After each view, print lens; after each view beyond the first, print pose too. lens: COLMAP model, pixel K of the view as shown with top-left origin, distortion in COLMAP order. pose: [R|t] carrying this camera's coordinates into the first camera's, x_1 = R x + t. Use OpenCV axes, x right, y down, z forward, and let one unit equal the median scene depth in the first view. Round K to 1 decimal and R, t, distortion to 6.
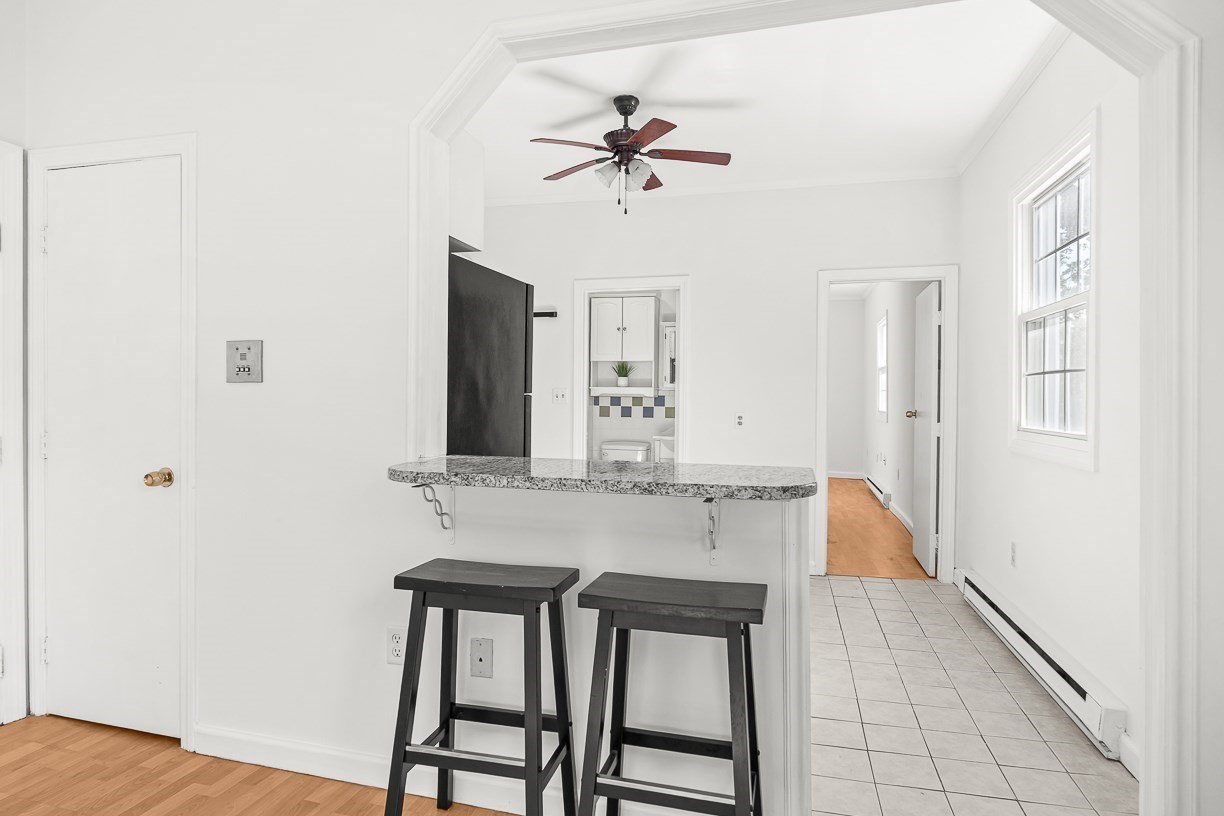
lens RADIAL K [[670.7, 0, 612.0], [0, 670.7, 408.0], [0, 0, 1]] dist [0.001251, 0.000229]
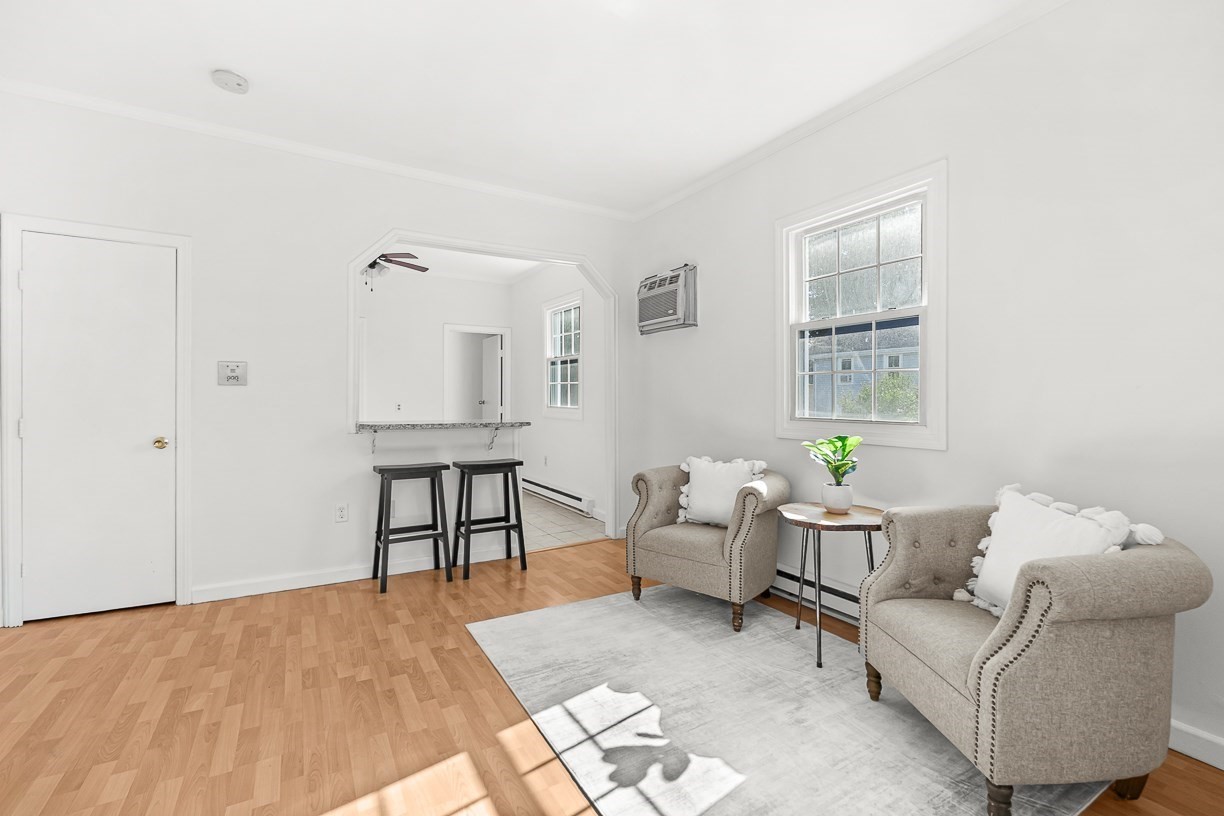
lens RADIAL K [[535.3, 0, 612.0], [0, 535.3, 408.0], [0, 0, 1]] dist [-0.031195, -0.000200]
pose [[0.703233, -0.018195, 0.710727, -0.741930], [0.011686, 0.999833, 0.014034, 0.013049], [-0.710864, -0.001564, 0.703328, -0.618626]]
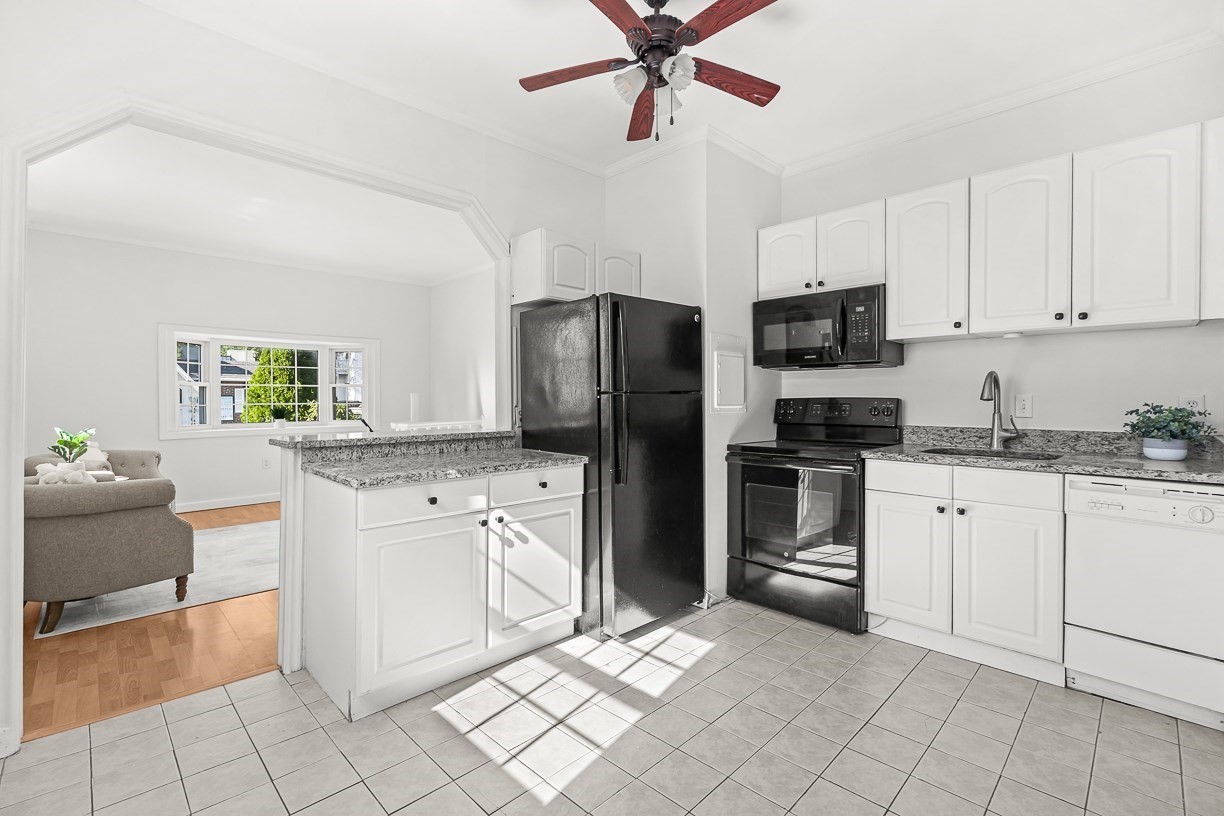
lens RADIAL K [[546.2, 0, 612.0], [0, 546.2, 408.0], [0, 0, 1]] dist [-0.001076, 0.000087]
pose [[-0.512851, 0.002302, -0.858474, 0.744969], [-0.016917, 0.999775, 0.012787, -0.009864], [0.858311, 0.021080, -0.512697, 1.718750]]
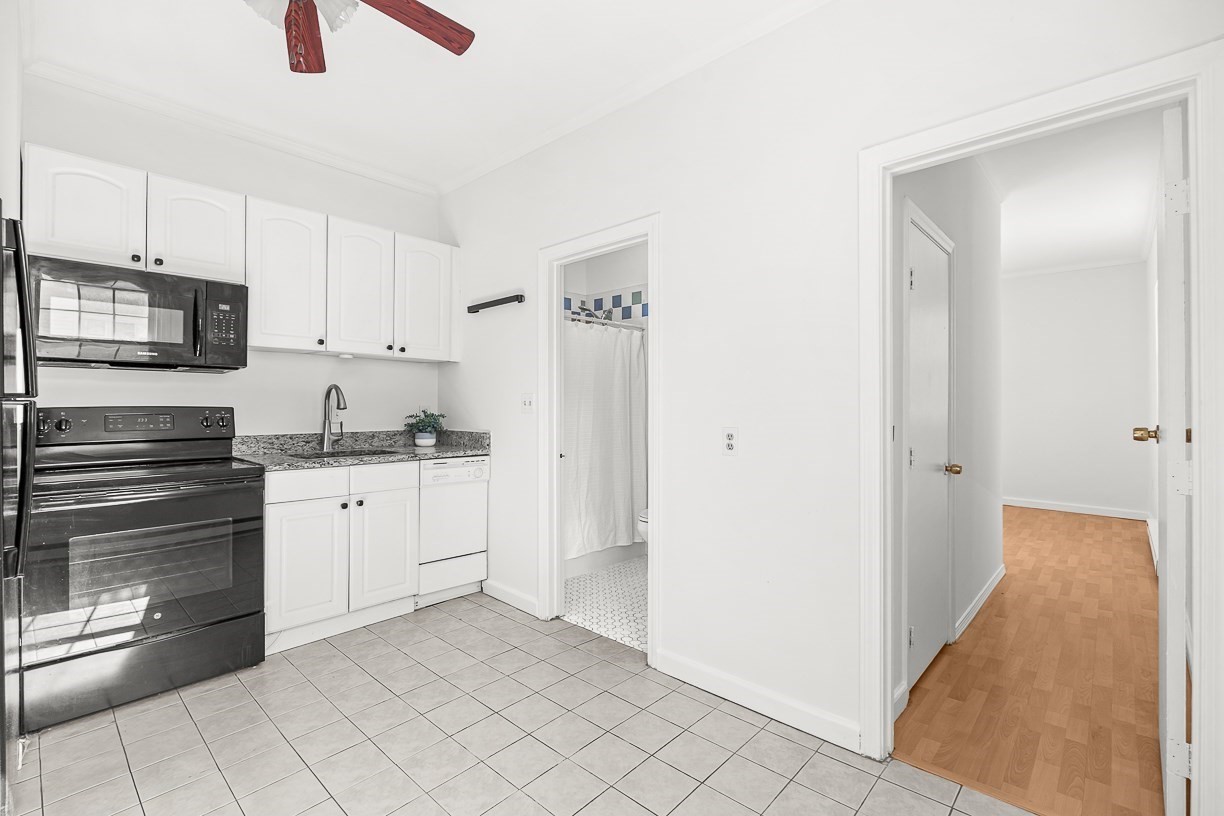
lens RADIAL K [[544.4, 0, 612.0], [0, 544.4, 408.0], [0, 0, 1]] dist [-0.001636, -0.000243]
pose [[0.880072, -0.008171, -0.474770, 0.603583], [0.002644, 0.999921, -0.012307, -0.009187], [0.474833, 0.009576, 0.880024, 0.985886]]
